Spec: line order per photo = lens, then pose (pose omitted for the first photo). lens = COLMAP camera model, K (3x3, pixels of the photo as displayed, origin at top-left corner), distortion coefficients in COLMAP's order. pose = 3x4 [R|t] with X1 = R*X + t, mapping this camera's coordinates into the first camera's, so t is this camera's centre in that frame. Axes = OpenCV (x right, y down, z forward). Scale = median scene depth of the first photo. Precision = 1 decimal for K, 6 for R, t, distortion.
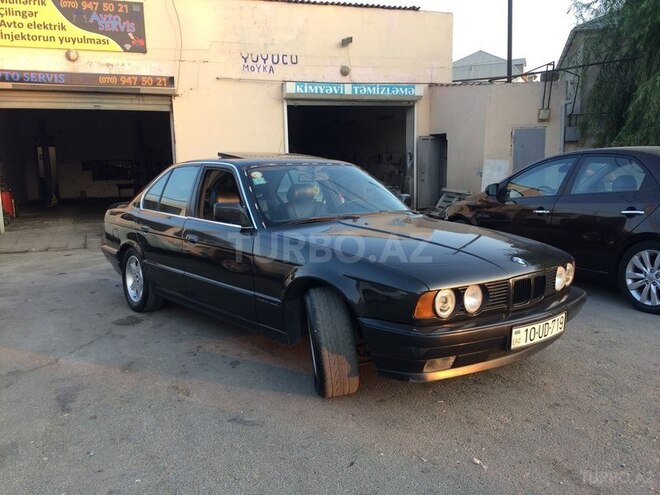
lens RADIAL K [[559.1, 0, 324.9], [0, 559.1, 246.7], [0, 0, 1]] dist [0.081481, -0.102373]
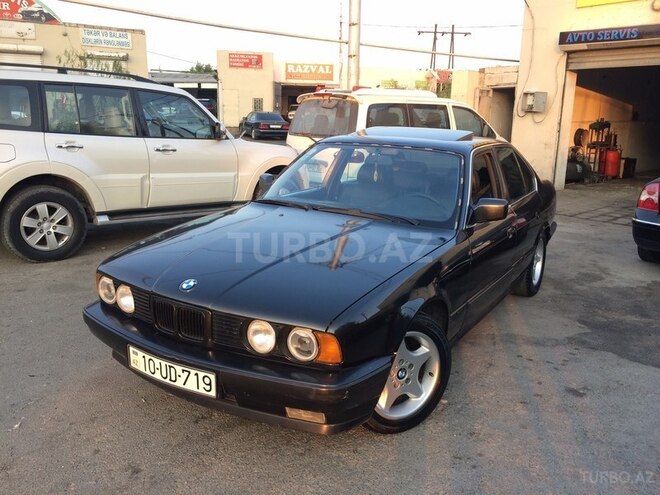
lens RADIAL K [[559.1, 0, 324.9], [0, 559.1, 246.7], [0, 0, 1]] dist [0.081481, -0.102373]
pose [[0.323733, 0.239321, -0.915381, 0.283637], [-0.164863, 0.966949, 0.194498, -0.053935], [0.931674, 0.087947, 0.352489, 0.223515]]
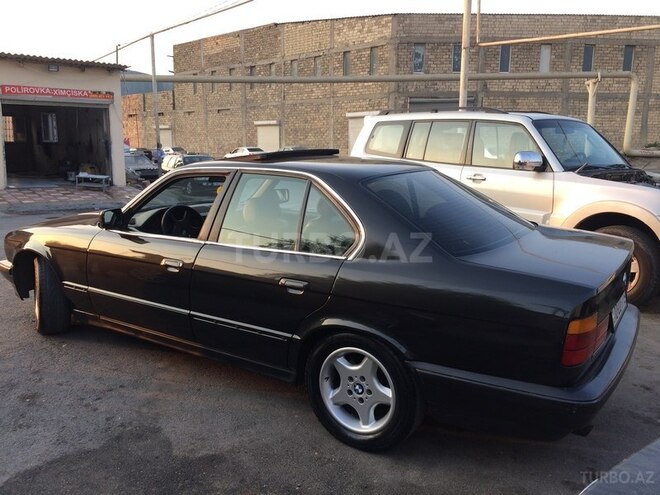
lens RADIAL K [[559.1, 0, 324.9], [0, 559.1, 246.7], [0, 0, 1]] dist [0.081481, -0.102373]
pose [[-0.950758, 0.049927, -0.305885, 0.039651], [-0.055536, 0.943522, 0.326621, -0.118404], [0.304917, 0.327525, -0.894289, 0.693841]]
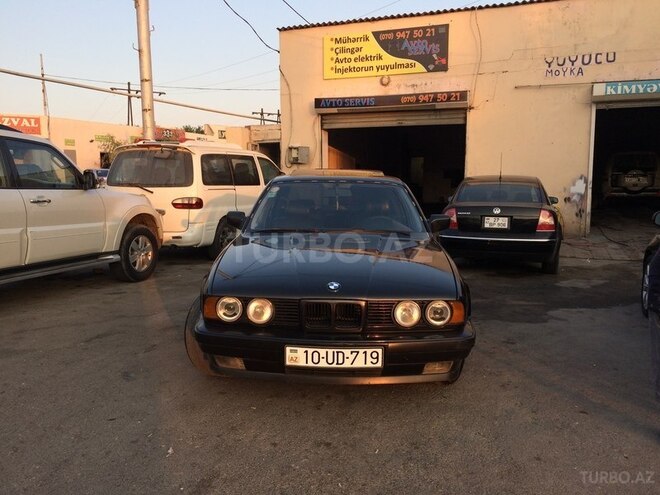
lens RADIAL K [[559.1, 0, 324.9], [0, 559.1, 246.7], [0, 0, 1]] dist [0.081481, -0.102373]
pose [[0.750665, 0.101406, -0.652854, 0.244544], [-0.108449, 0.993660, 0.029646, -0.017878], [0.651721, 0.048547, 0.756903, 0.057945]]
